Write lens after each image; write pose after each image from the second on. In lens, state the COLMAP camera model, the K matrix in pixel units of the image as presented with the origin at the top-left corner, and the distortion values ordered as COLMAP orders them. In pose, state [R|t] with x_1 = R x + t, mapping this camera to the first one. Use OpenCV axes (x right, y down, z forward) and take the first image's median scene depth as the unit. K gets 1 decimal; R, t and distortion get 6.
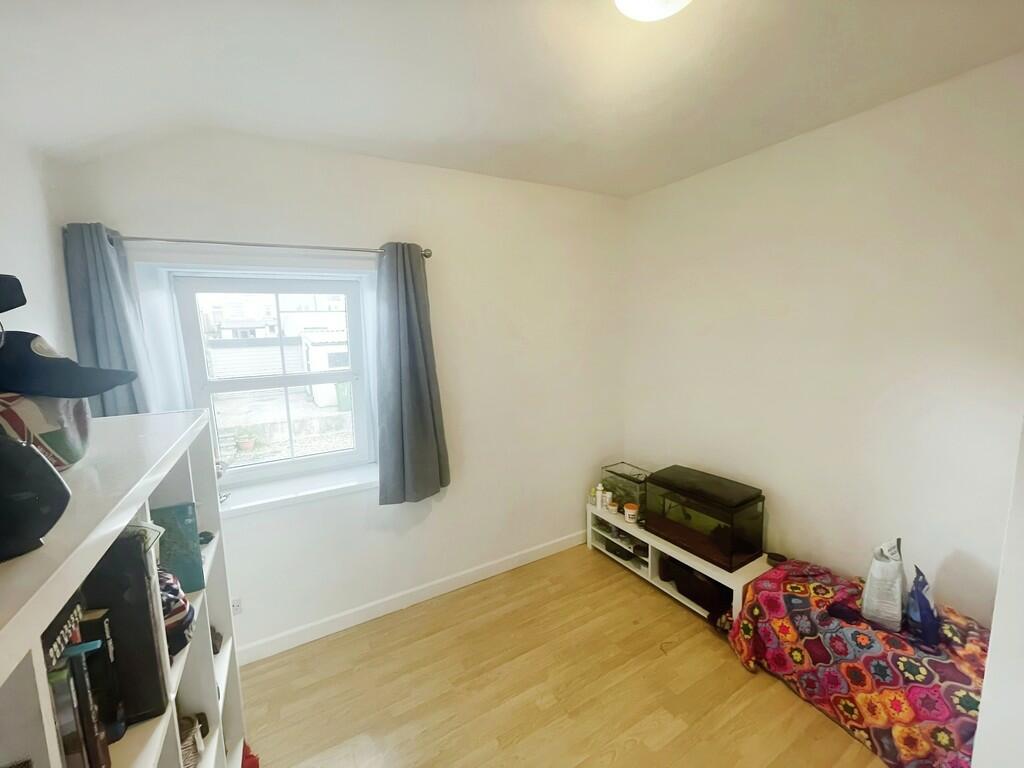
lens RADIAL K [[414.7, 0, 514.0], [0, 414.7, 382.1], [0, 0, 1]] dist [-0.000671, -0.000293]
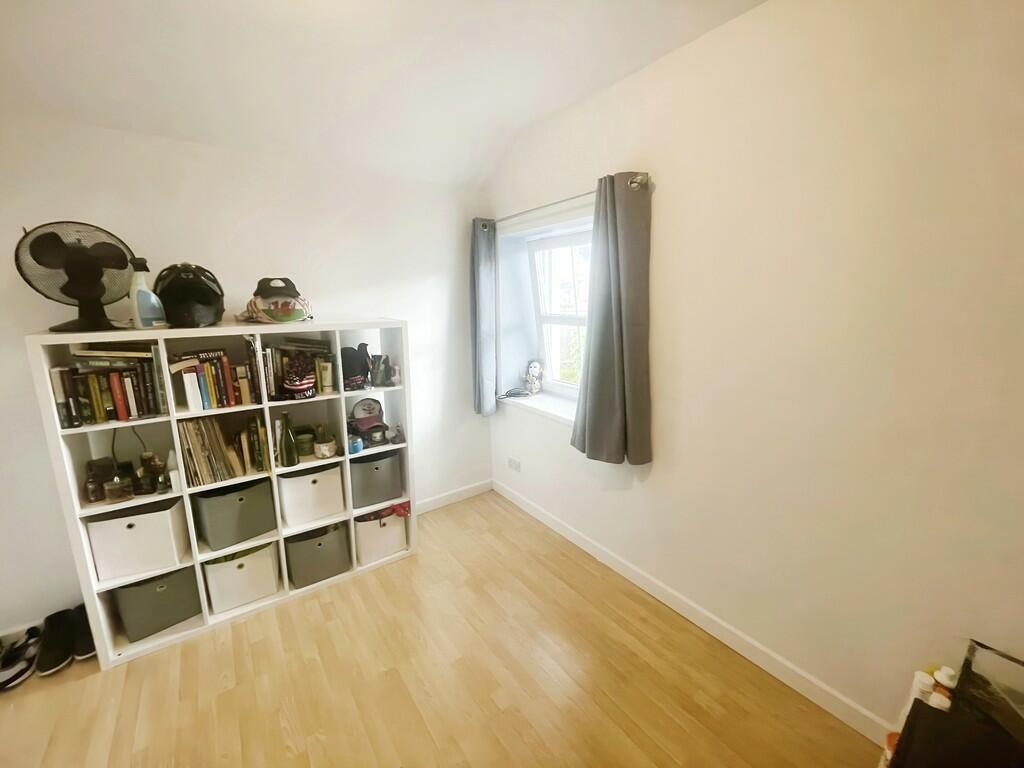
lens RADIAL K [[414.7, 0, 514.0], [0, 414.7, 382.1], [0, 0, 1]] dist [-0.000671, -0.000293]
pose [[0.125051, 0.233405, -0.964305, 0.675921], [-0.134995, 0.966899, 0.216526, -0.070829], [0.982924, 0.103099, 0.152420, 0.710953]]
